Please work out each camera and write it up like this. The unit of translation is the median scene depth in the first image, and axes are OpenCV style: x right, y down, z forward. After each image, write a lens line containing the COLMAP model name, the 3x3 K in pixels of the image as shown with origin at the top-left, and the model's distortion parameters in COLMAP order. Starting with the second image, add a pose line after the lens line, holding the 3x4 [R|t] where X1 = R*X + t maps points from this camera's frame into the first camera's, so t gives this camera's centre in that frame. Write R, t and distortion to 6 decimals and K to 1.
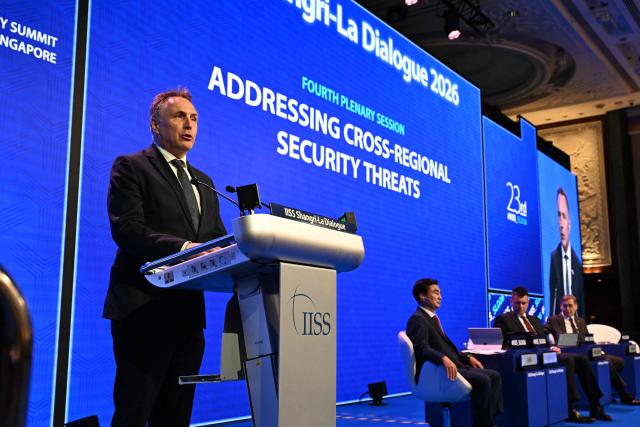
lens RADIAL K [[714.1, 0, 278.4], [0, 714.1, 213.2], [0, 0, 1]] dist [0.011203, 0.013827]
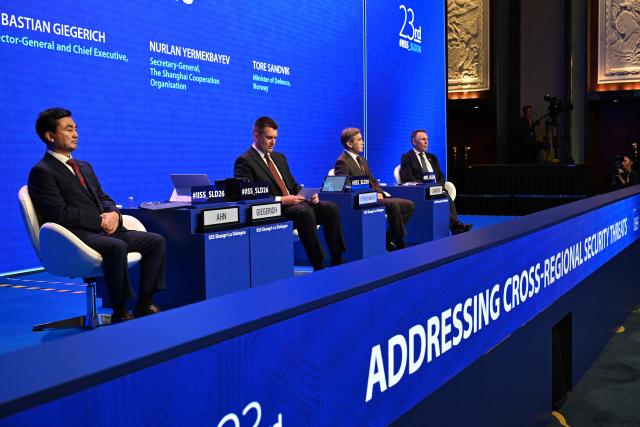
lens RADIAL K [[714.1, 0, 278.4], [0, 714.1, 213.2], [0, 0, 1]] dist [0.011203, 0.013827]
pose [[0.998799, -0.016847, 0.046004, 0.161102], [0.005507, 0.971671, 0.236275, 0.010577], [-0.048682, -0.235737, 0.970597, 0.115634]]
